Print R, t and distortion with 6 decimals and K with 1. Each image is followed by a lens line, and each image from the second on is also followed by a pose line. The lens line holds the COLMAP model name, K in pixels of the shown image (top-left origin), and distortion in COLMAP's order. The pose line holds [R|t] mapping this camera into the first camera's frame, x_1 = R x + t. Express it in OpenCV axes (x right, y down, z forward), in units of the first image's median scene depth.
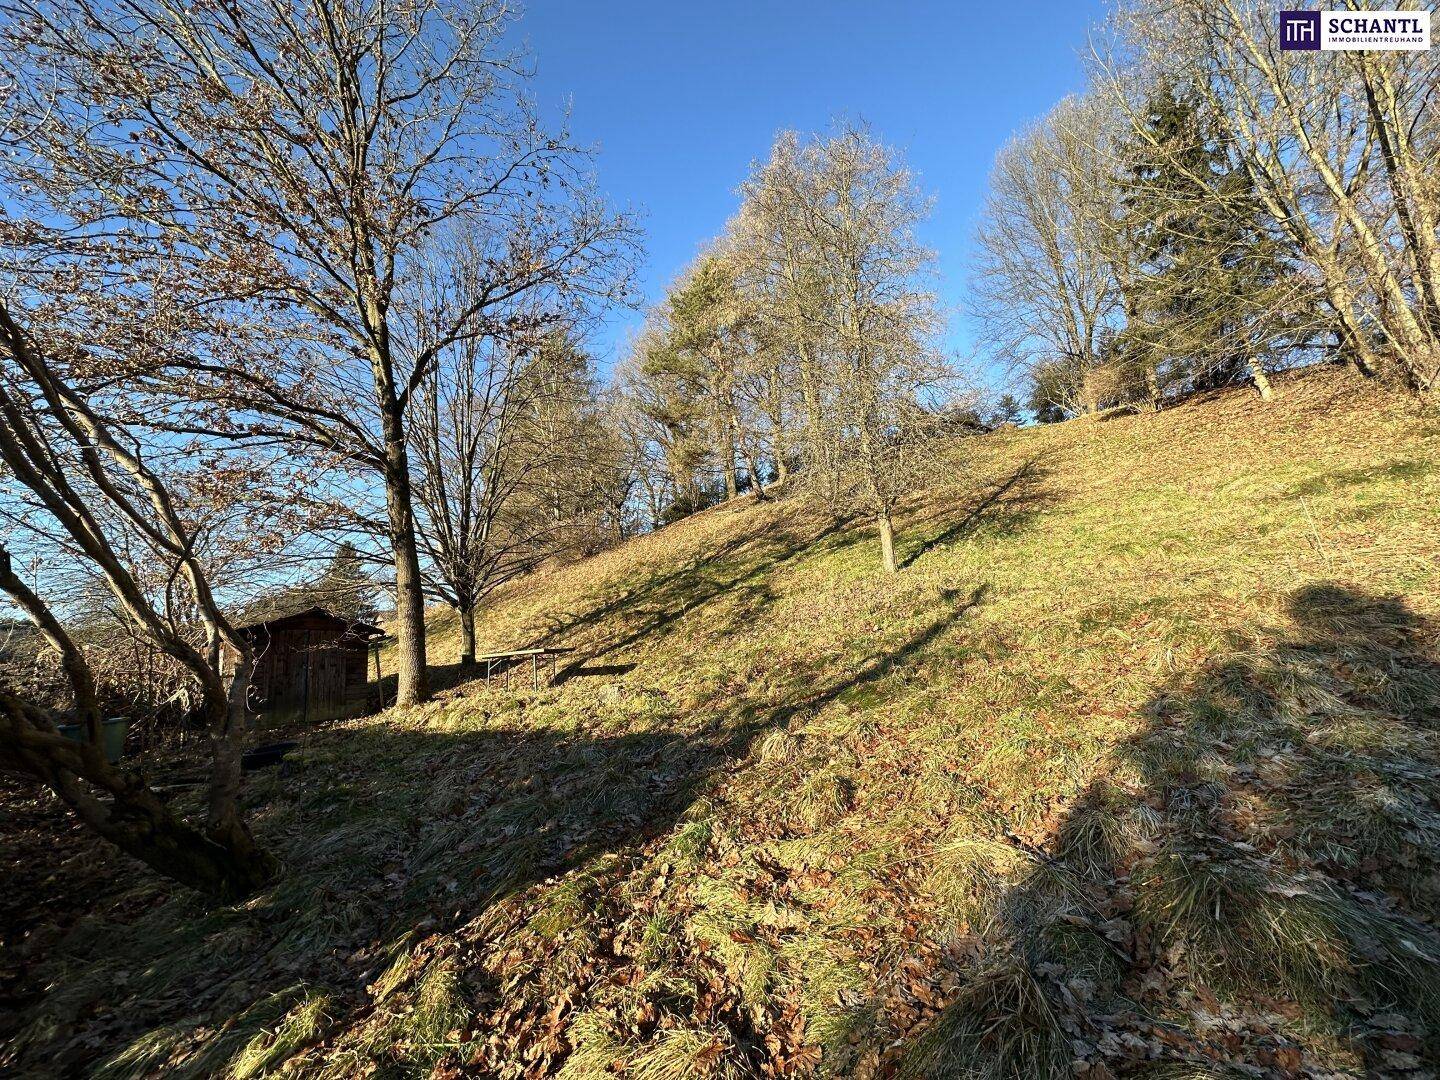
lens RADIAL K [[568.7, 0, 718.5], [0, 568.7, 530.6], [0, 0, 1]] dist [-0.000758, -0.000068]
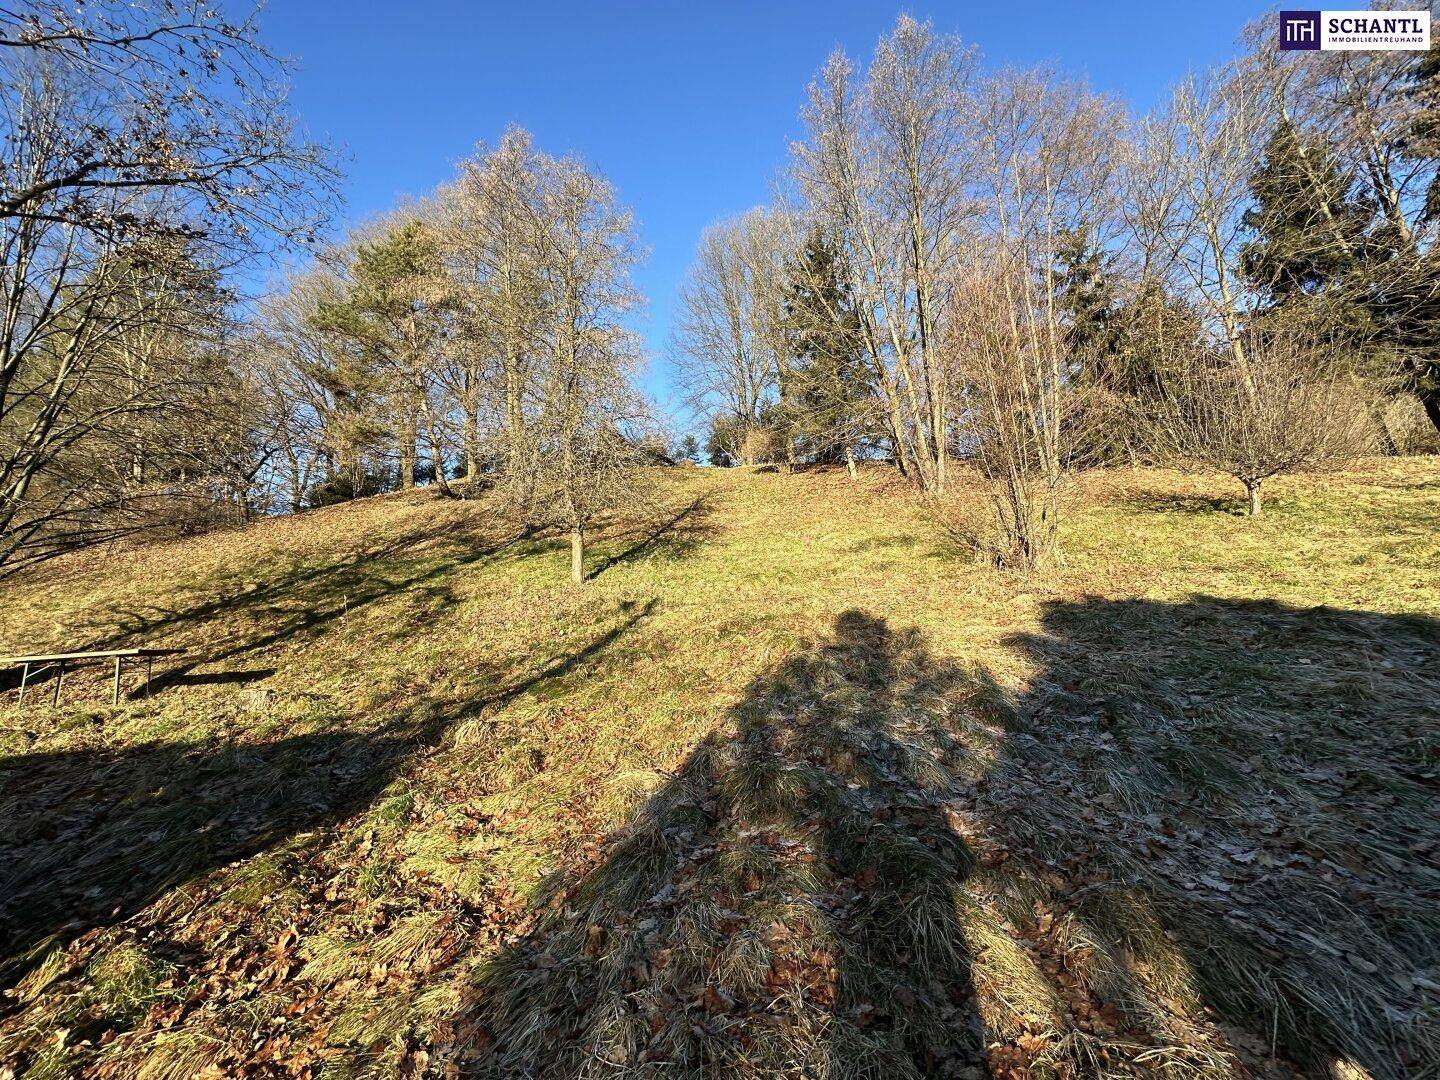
lens RADIAL K [[1025.4, 0, 715.8], [0, 1025.4, 547.5], [0, 0, 1]] dist [0.060744, -0.059021]
pose [[0.872440, 0.086374, 0.481027, -0.459792], [-0.106027, 0.994268, 0.013769, -0.053912], [-0.477081, -0.063014, 0.876597, -0.925940]]
